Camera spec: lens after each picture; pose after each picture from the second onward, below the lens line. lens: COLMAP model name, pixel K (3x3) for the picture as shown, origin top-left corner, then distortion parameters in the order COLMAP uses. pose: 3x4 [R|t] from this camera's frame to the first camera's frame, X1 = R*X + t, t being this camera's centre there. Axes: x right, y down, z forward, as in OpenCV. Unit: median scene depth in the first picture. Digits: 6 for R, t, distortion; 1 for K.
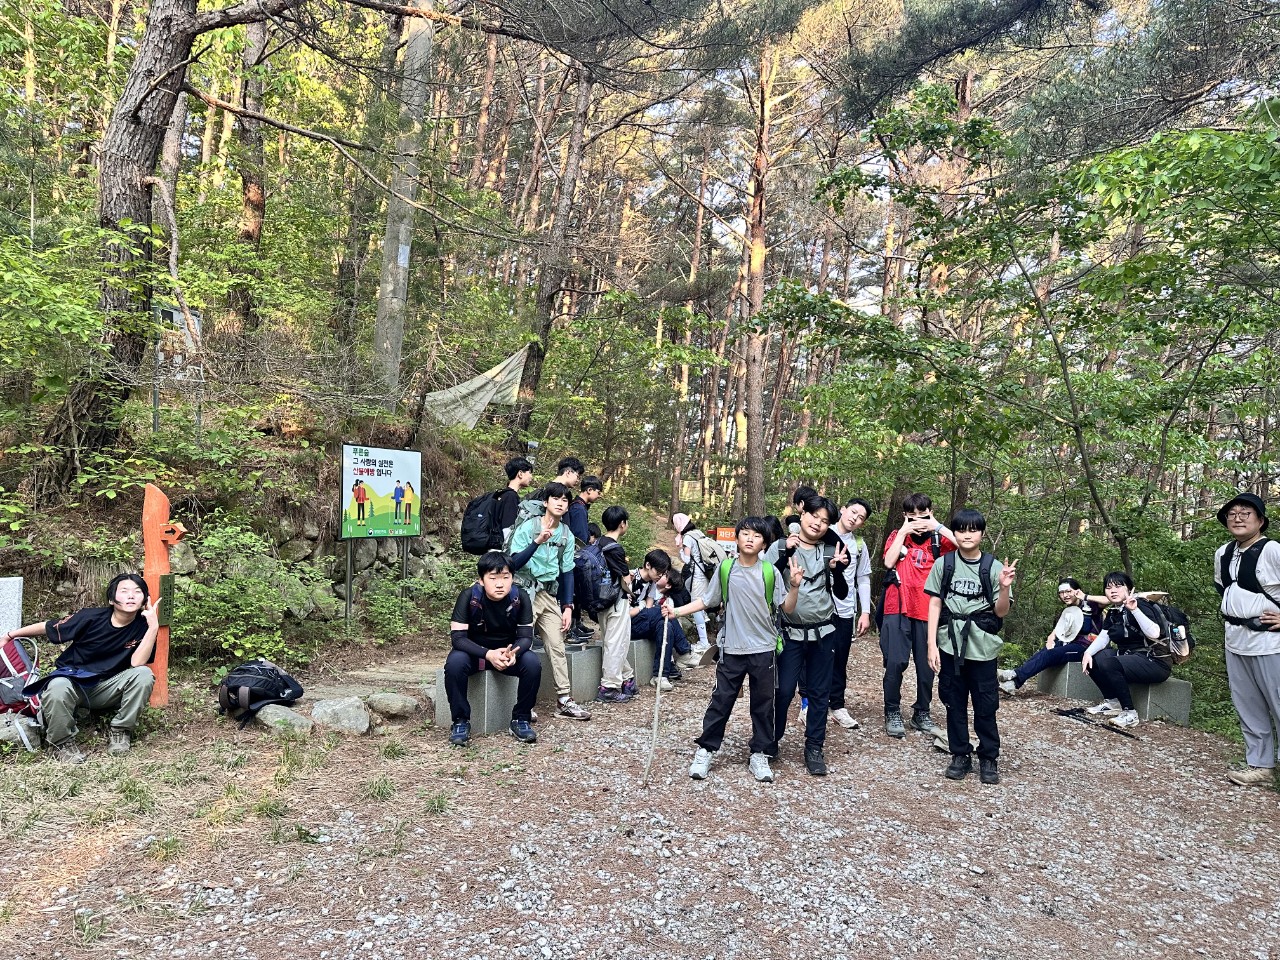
lens RADIAL K [[916.8, 0, 634.5], [0, 916.8, 483.7], [0, 0, 1]] dist [0.026536, -0.029644]
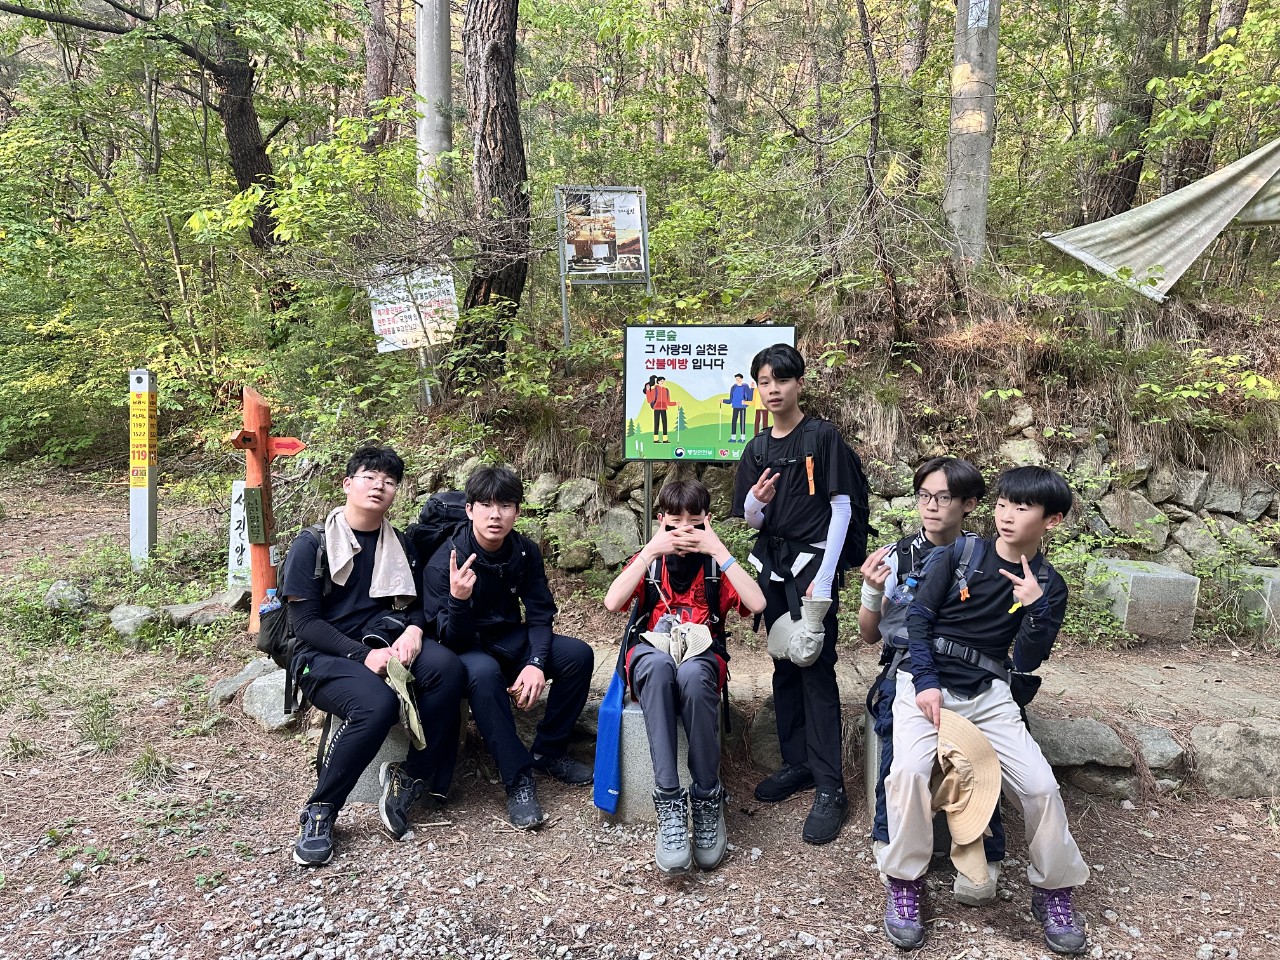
lens RADIAL K [[916.8, 0, 634.7], [0, 916.8, 480.7], [0, 0, 1]] dist [0.026536, -0.029644]
pose [[0.365723, 0.047810, -0.929495, 0.397421], [0.022506, 0.997933, 0.060186, 0.037832], [0.930451, -0.042931, 0.363892, 0.856159]]
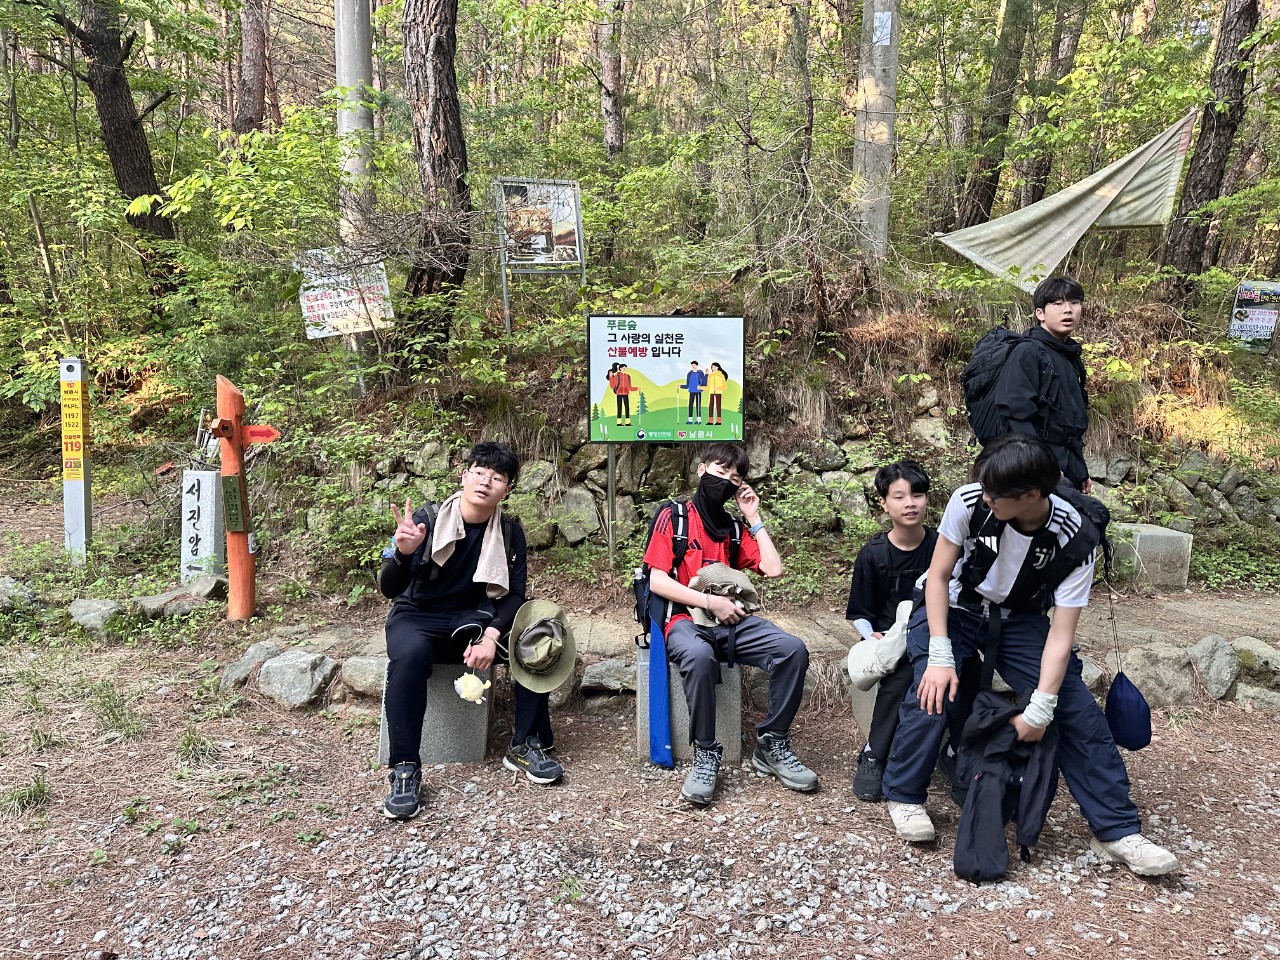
lens RADIAL K [[916.8, 0, 637.1], [0, 916.8, 480.7], [0, 0, 1]] dist [0.026536, -0.029644]
pose [[0.512443, 0.052934, -0.857088, 0.404184], [0.034063, 0.996060, 0.081883, 0.035043], [0.858045, -0.071155, 0.508621, 0.739759]]
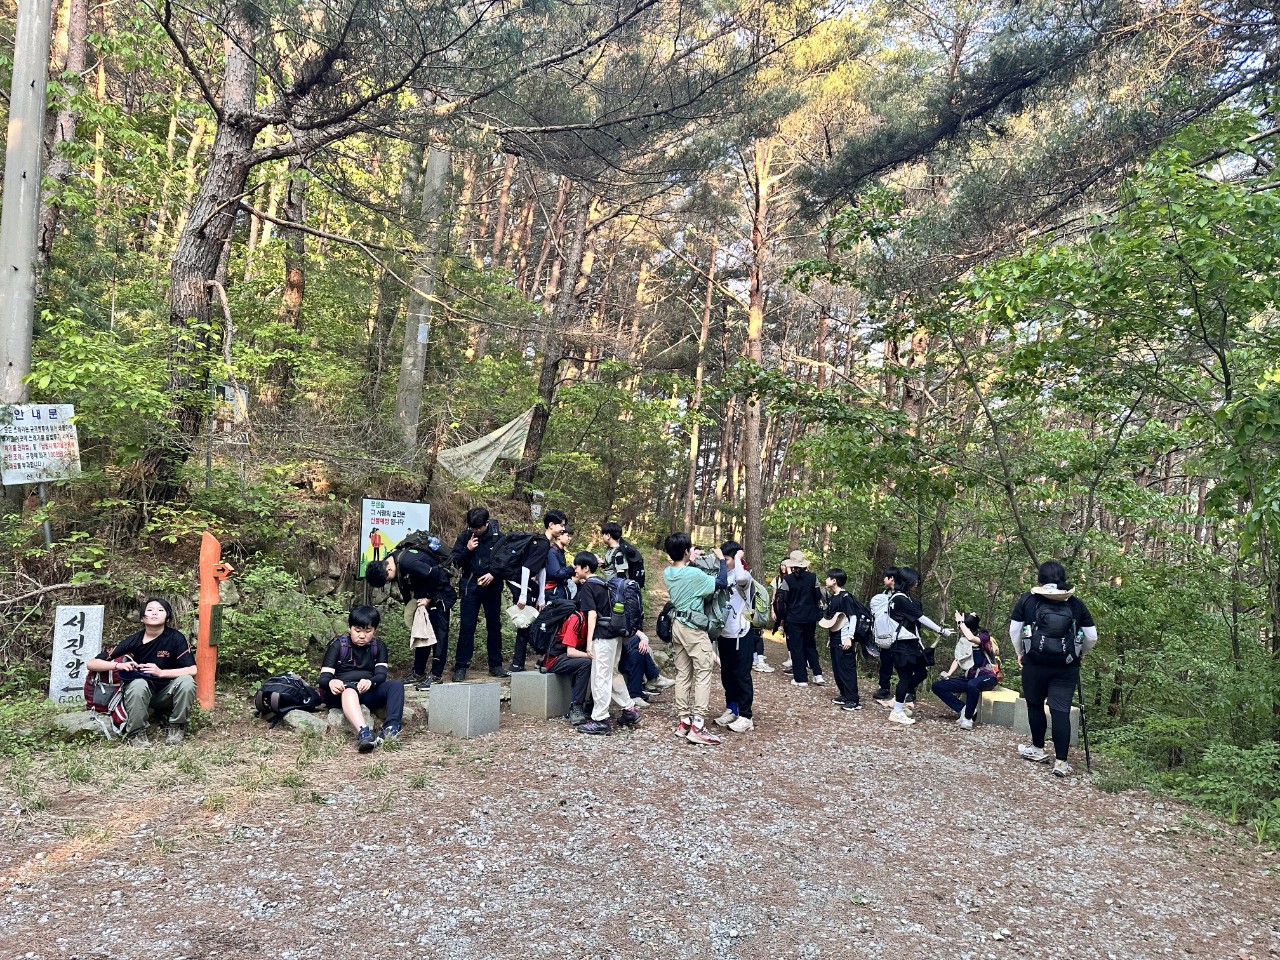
lens RADIAL K [[916.8, 0, 645.1], [0, 916.8, 477.4], [0, 0, 1]] dist [0.026536, -0.029644]
pose [[0.999710, 0.006071, -0.023291, 0.089685], [-0.007346, 0.998457, -0.055051, -0.008088], [0.022920, 0.055206, 0.998212, -0.214197]]
